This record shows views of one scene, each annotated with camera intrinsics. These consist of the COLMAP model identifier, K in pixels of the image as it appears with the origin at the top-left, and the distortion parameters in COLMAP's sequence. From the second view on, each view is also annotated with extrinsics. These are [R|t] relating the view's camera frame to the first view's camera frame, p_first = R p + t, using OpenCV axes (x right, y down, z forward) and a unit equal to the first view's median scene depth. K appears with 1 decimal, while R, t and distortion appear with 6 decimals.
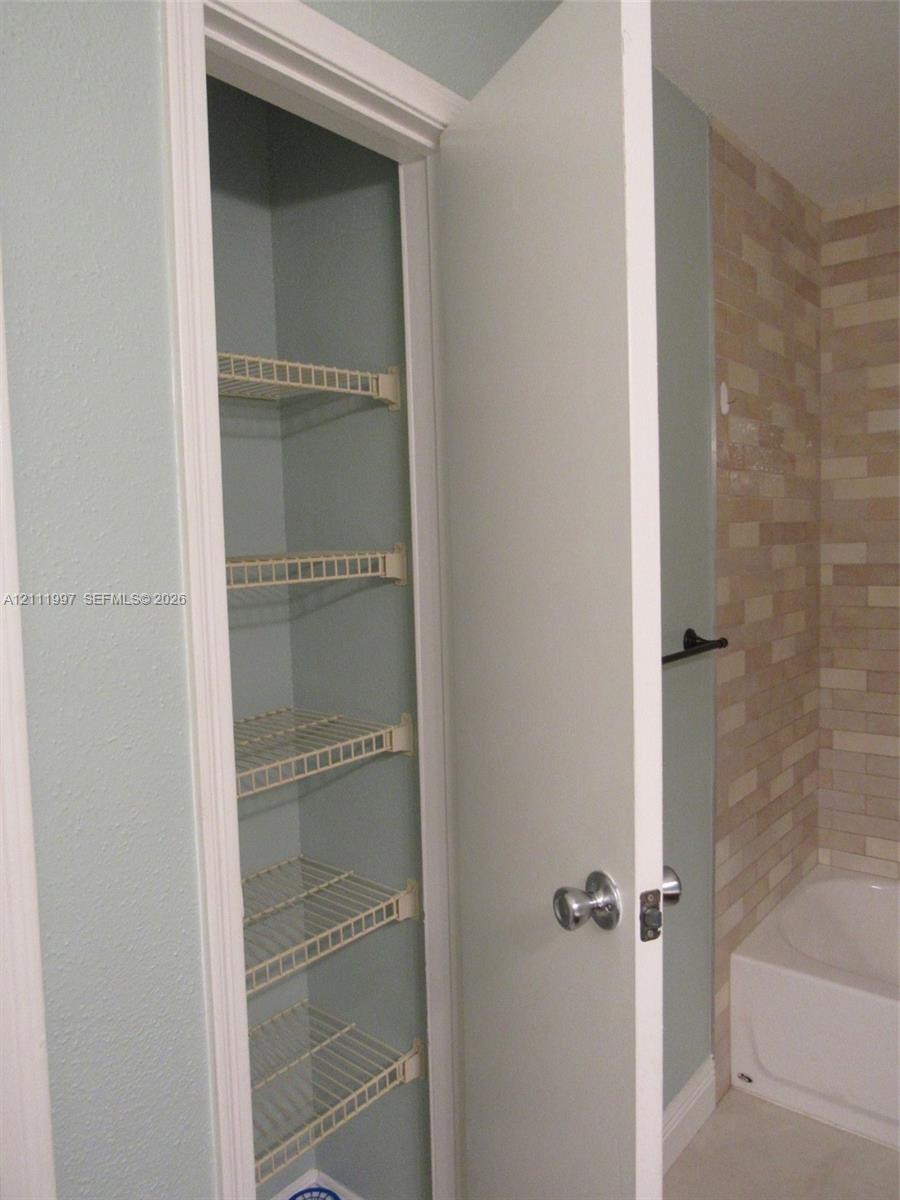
lens RADIAL K [[847.6, 0, 452.4], [0, 847.6, 595.9], [0, 0, 1]] dist [-0.030542, 0.003024]
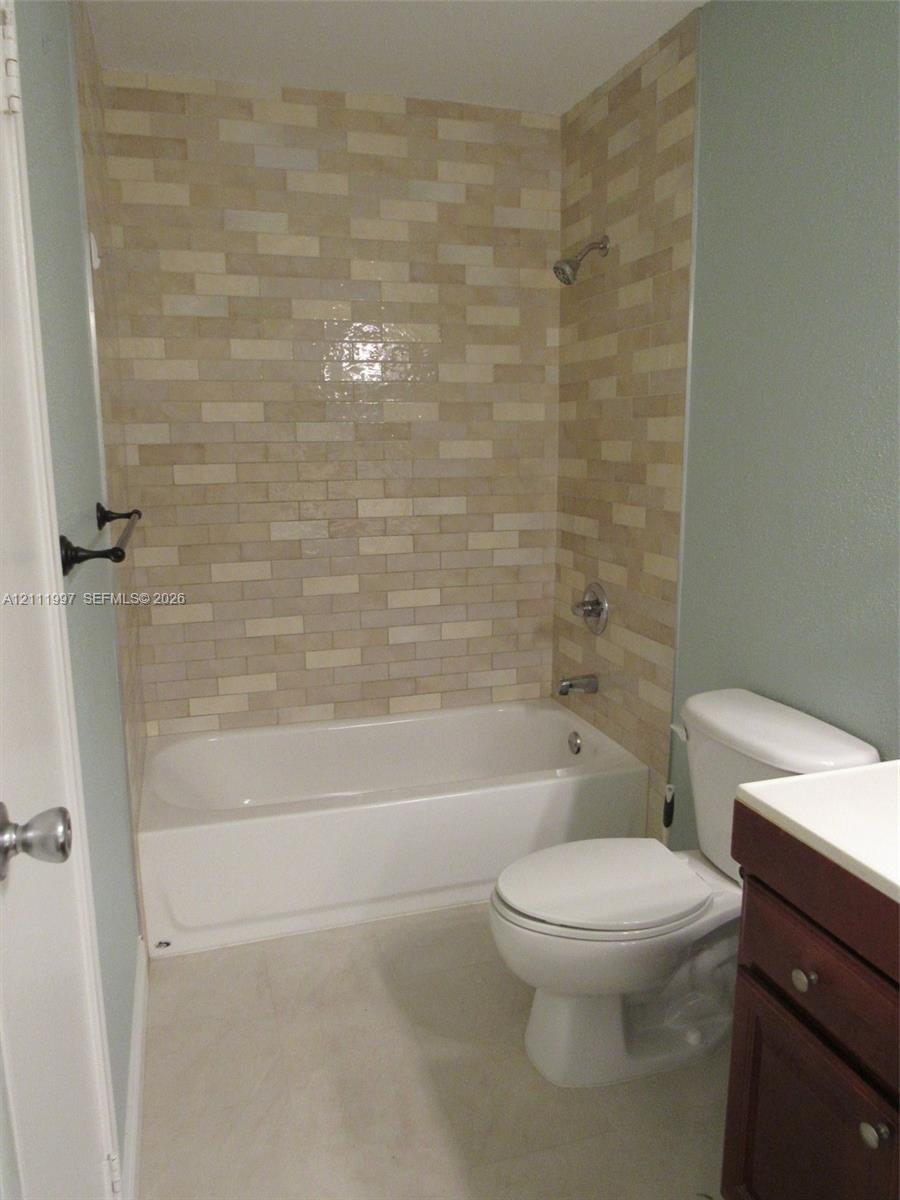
lens RADIAL K [[847.6, 0, 452.4], [0, 847.6, 595.9], [0, 0, 1]] dist [-0.030542, 0.003024]
pose [[0.534180, -0.138280, 0.833985, -0.222053], [0.049287, 0.989947, 0.132570, 0.027390], [-0.843933, -0.029712, 0.535625, 0.134771]]
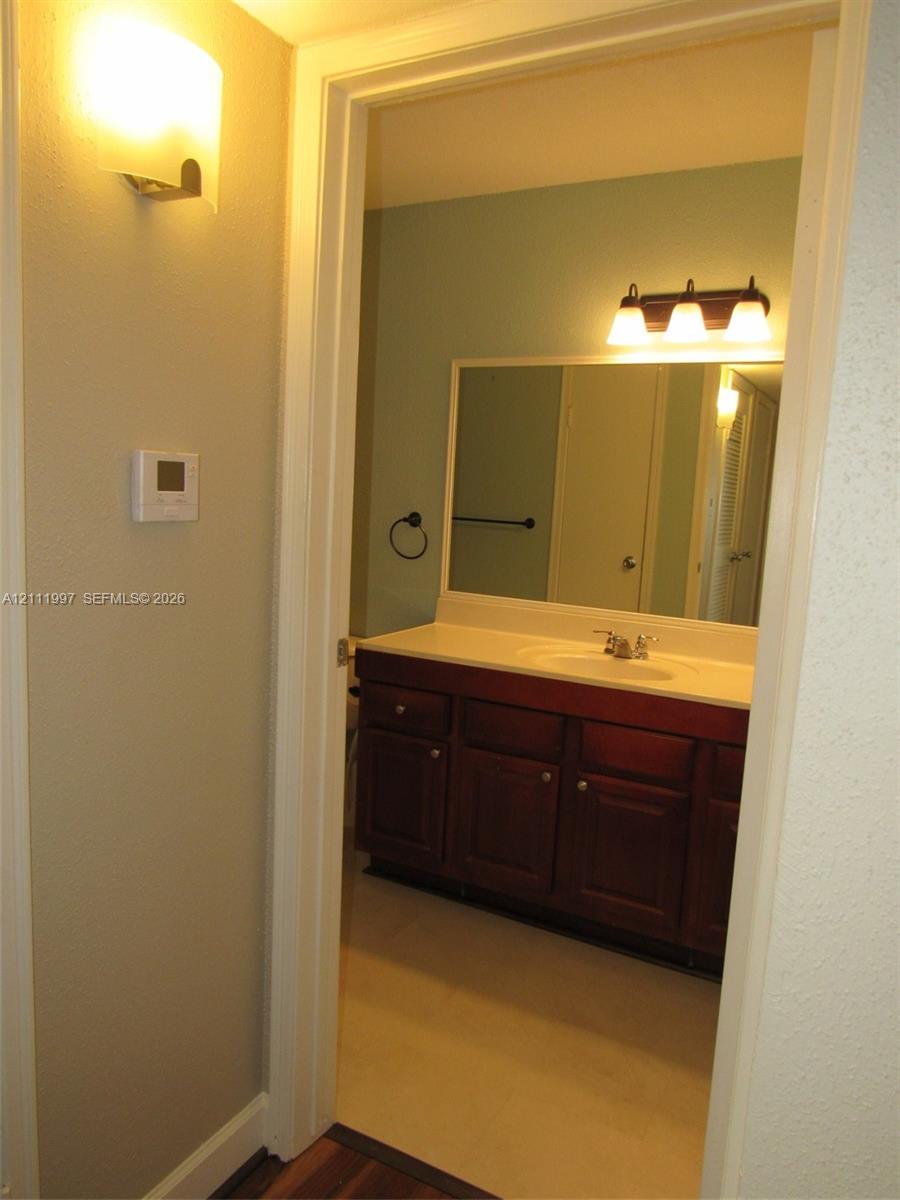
lens RADIAL K [[847.6, 0, 452.4], [0, 847.6, 595.9], [0, 0, 1]] dist [-0.030542, 0.003024]
pose [[-0.203903, -0.112202, 0.972540, -0.844292], [0.020975, 0.992682, 0.118924, 0.024737], [-0.978766, 0.044648, -0.200057, 0.360321]]
